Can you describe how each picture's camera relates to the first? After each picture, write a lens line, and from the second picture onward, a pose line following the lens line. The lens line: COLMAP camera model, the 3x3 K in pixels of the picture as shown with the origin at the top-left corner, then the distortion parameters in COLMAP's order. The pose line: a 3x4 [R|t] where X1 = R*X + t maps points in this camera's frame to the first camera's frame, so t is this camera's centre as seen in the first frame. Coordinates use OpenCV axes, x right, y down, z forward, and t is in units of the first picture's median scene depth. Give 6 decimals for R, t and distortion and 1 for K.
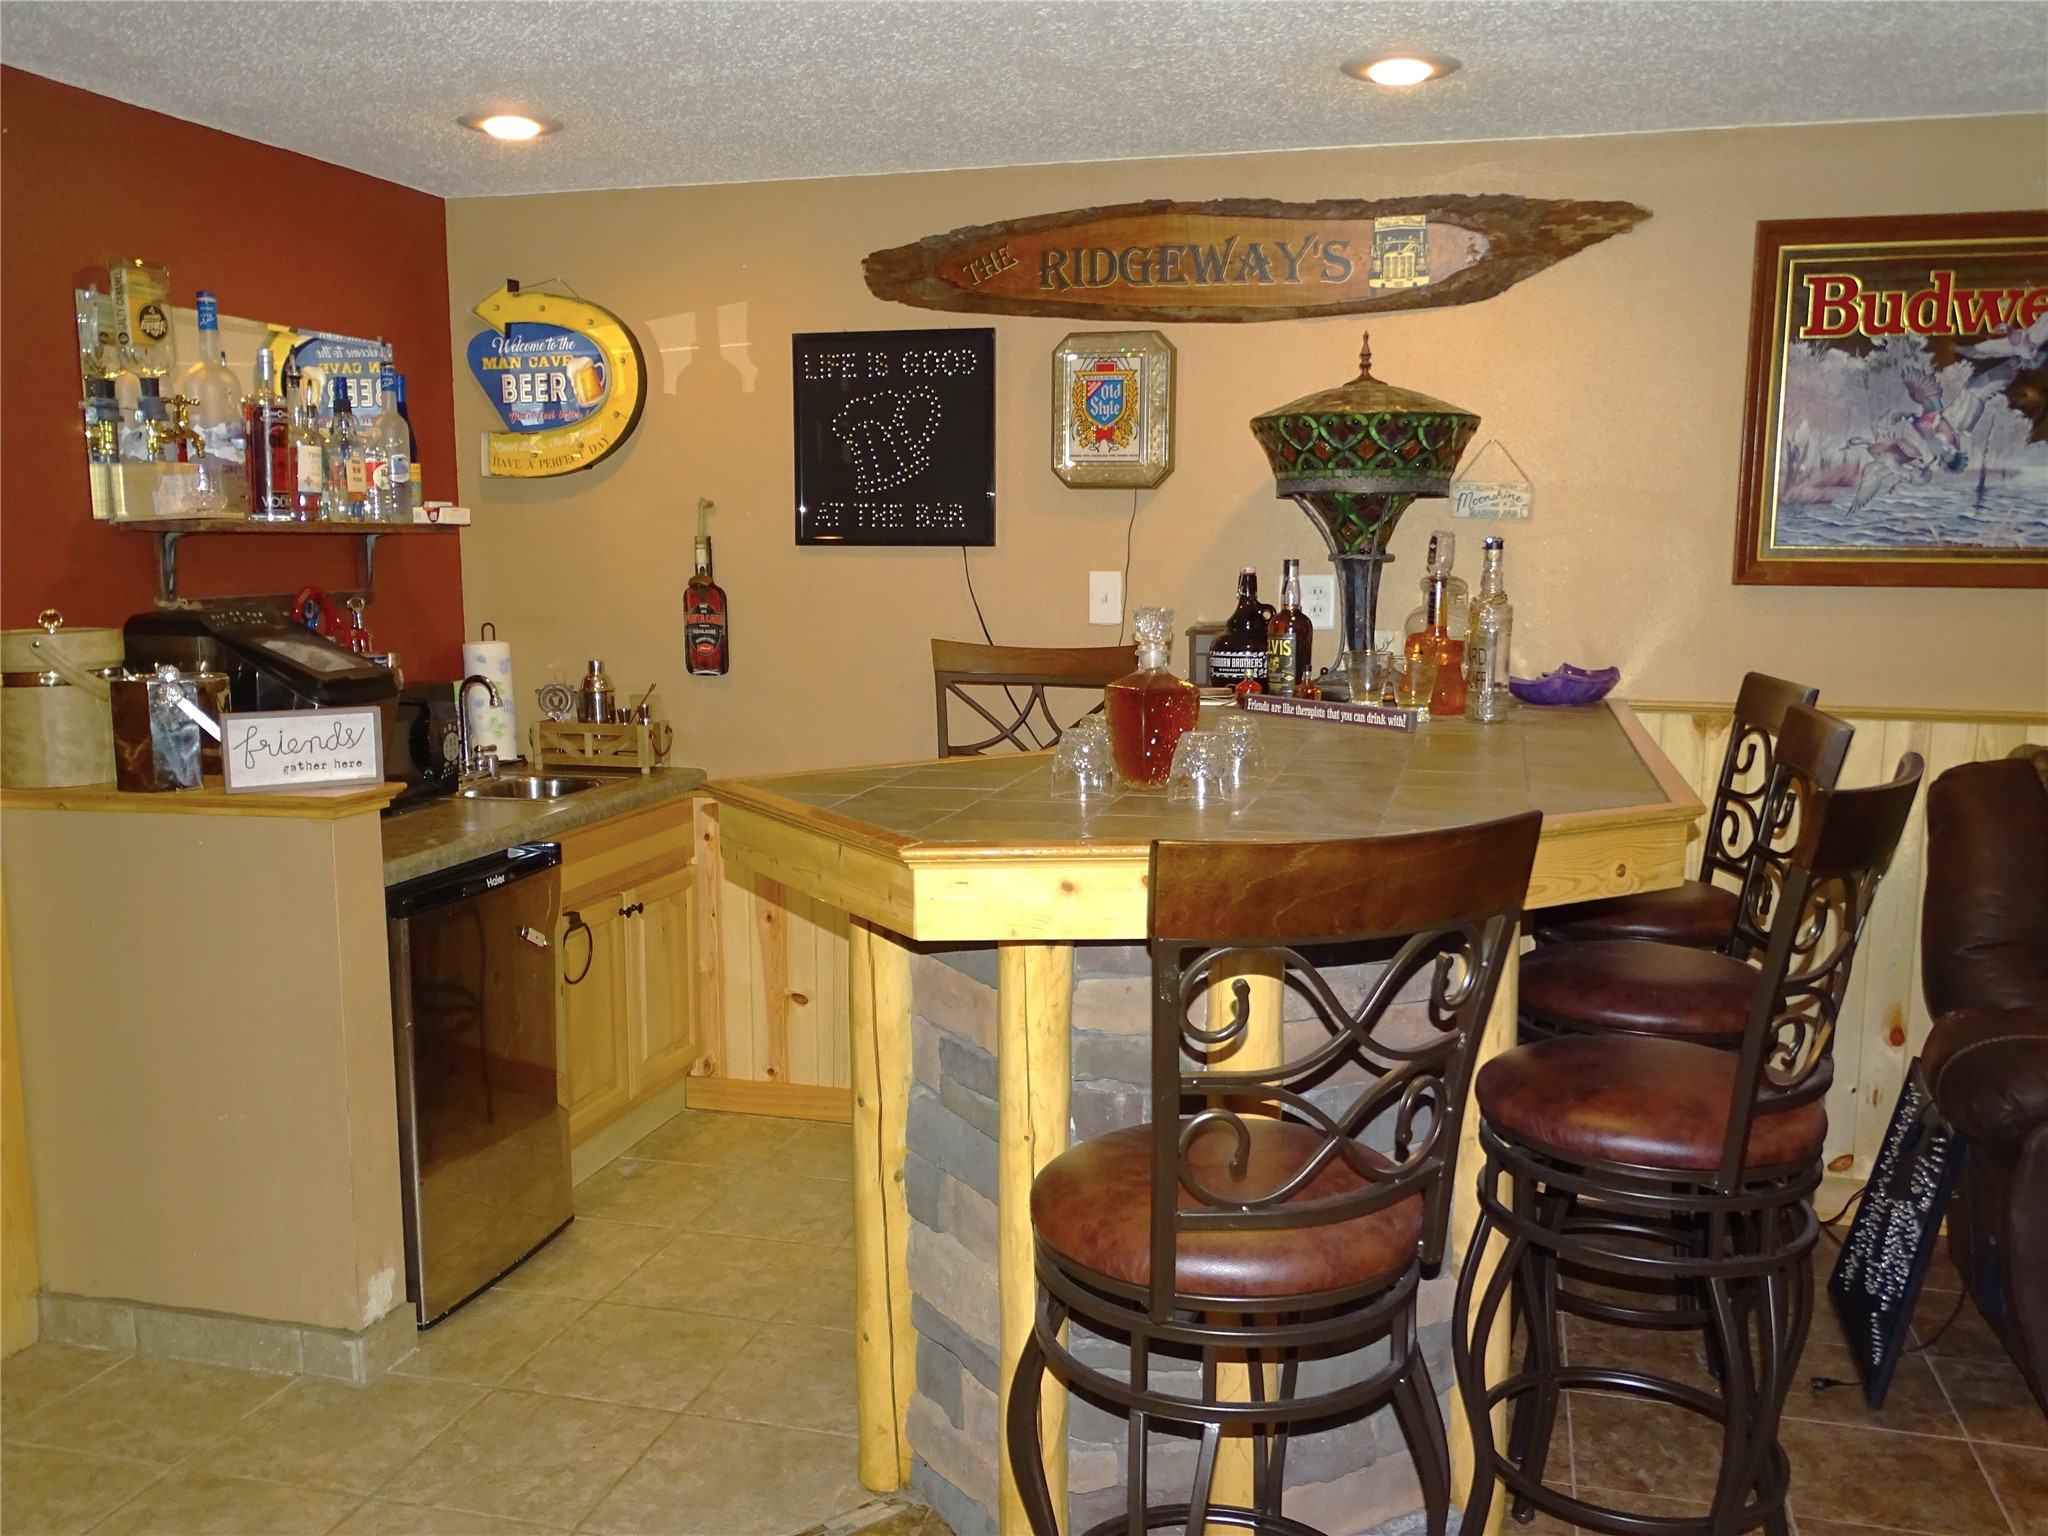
lens RADIAL K [[1761.4, 0, 1024.0], [0, 1761.4, 768.0], [0, 0, 1]] dist [-0.001820, -0.001872]
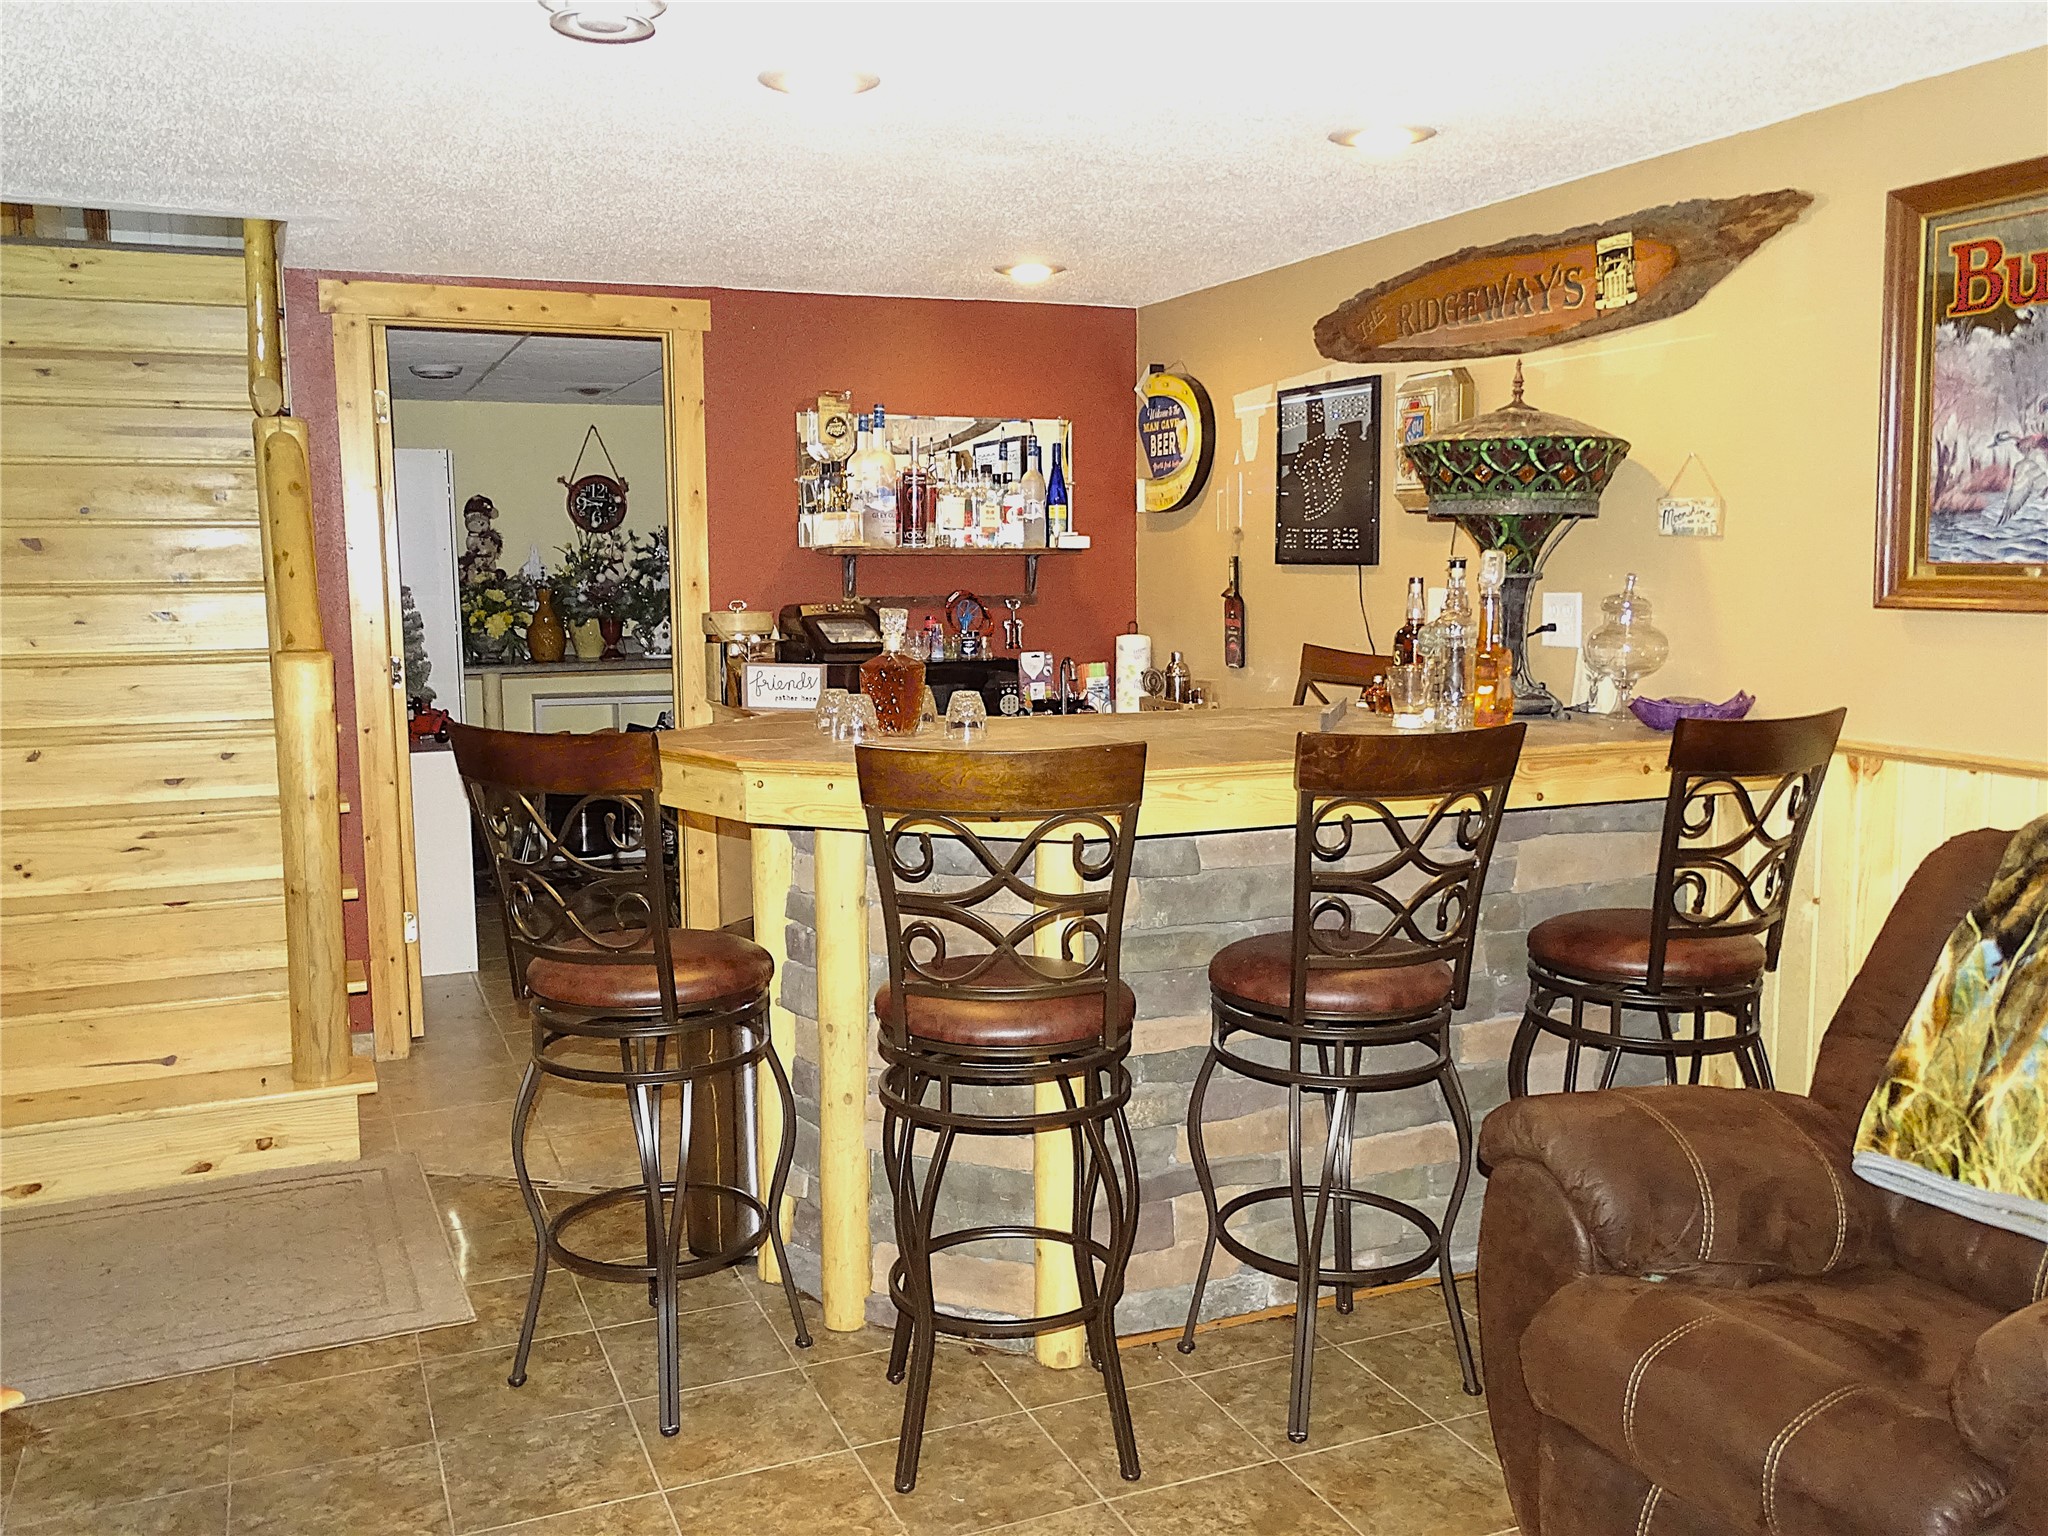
lens RADIAL K [[1755.5, 0, 922.5], [0, 1755.5, 724.6], [0, 0, 1]] dist [0.055493, 0.011381]
pose [[0.598991, 0.073887, -0.797340, 0.831906], [-0.102229, 0.994642, 0.015373, -0.012348], [0.794204, 0.072303, 0.603335, 0.098903]]
